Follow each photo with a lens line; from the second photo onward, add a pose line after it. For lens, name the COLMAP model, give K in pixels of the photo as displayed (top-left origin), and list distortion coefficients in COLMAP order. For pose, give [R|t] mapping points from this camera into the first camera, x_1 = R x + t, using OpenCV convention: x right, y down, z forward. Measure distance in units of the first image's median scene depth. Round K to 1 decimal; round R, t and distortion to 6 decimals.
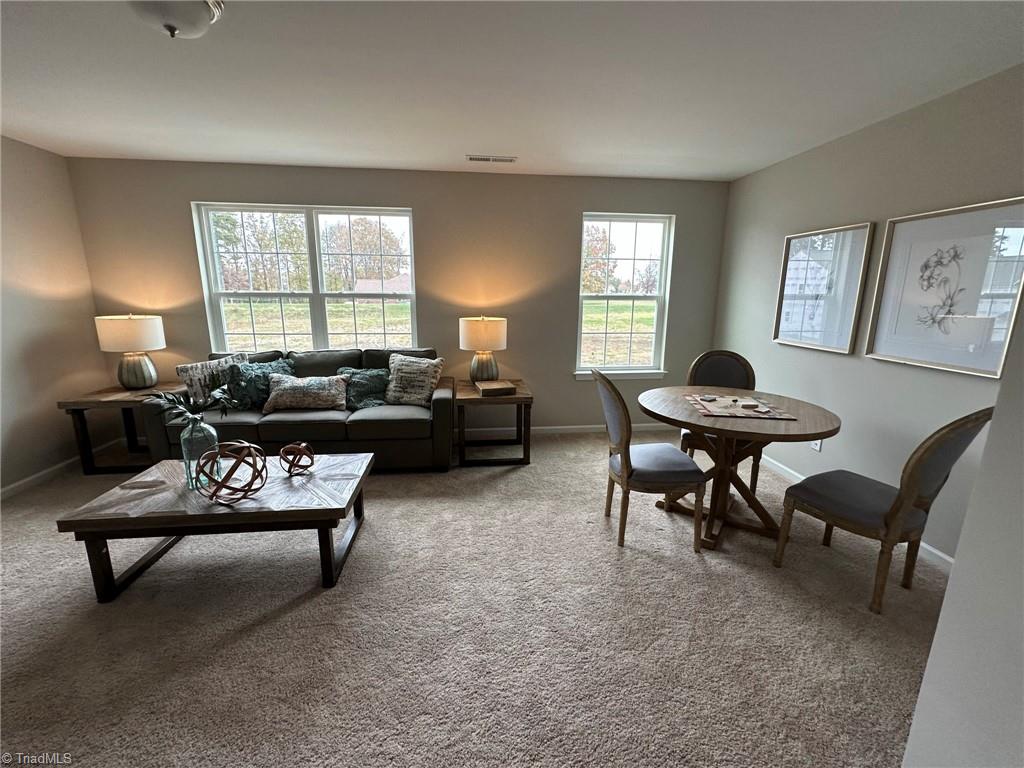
lens RADIAL K [[431.1, 0, 512.8], [0, 431.1, 385.0], [0, 0, 1]] dist [-0.003228, -0.000642]
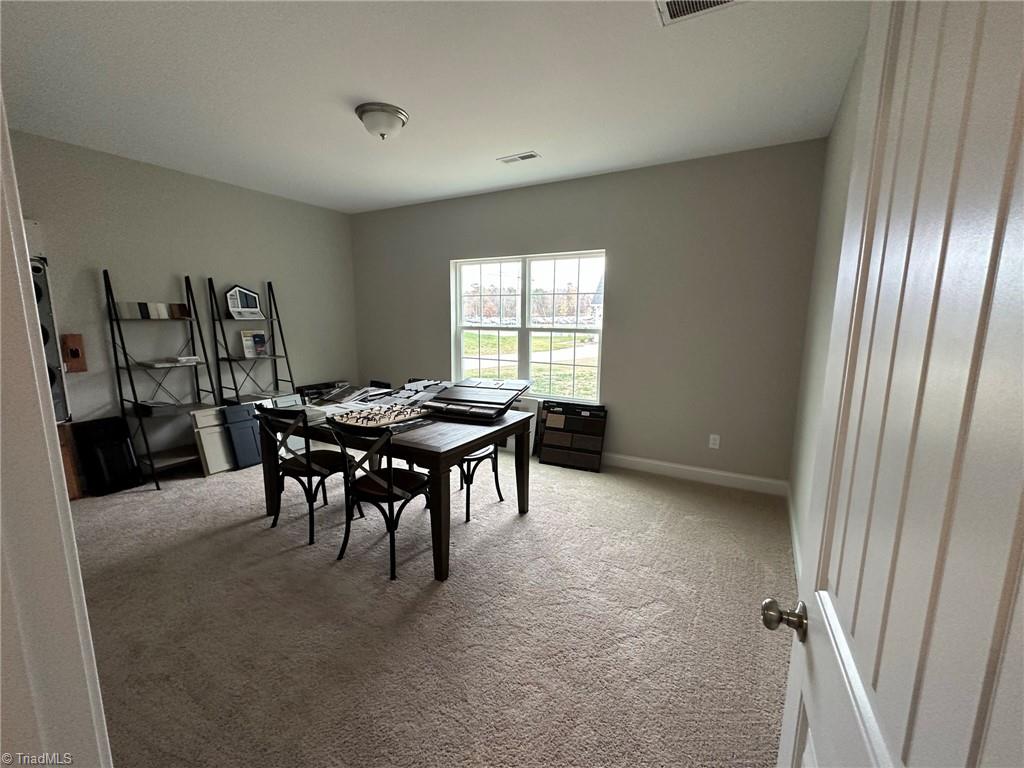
lens RADIAL K [[431.1, 0, 512.4], [0, 431.1, 389.4], [0, 0, 1]] dist [-0.003228, -0.000642]
pose [[0.819783, 0.087947, -0.565881, 0.216952], [-0.127630, 0.991343, -0.030825, -0.002565], [0.558271, 0.097493, 0.823911, 0.020620]]
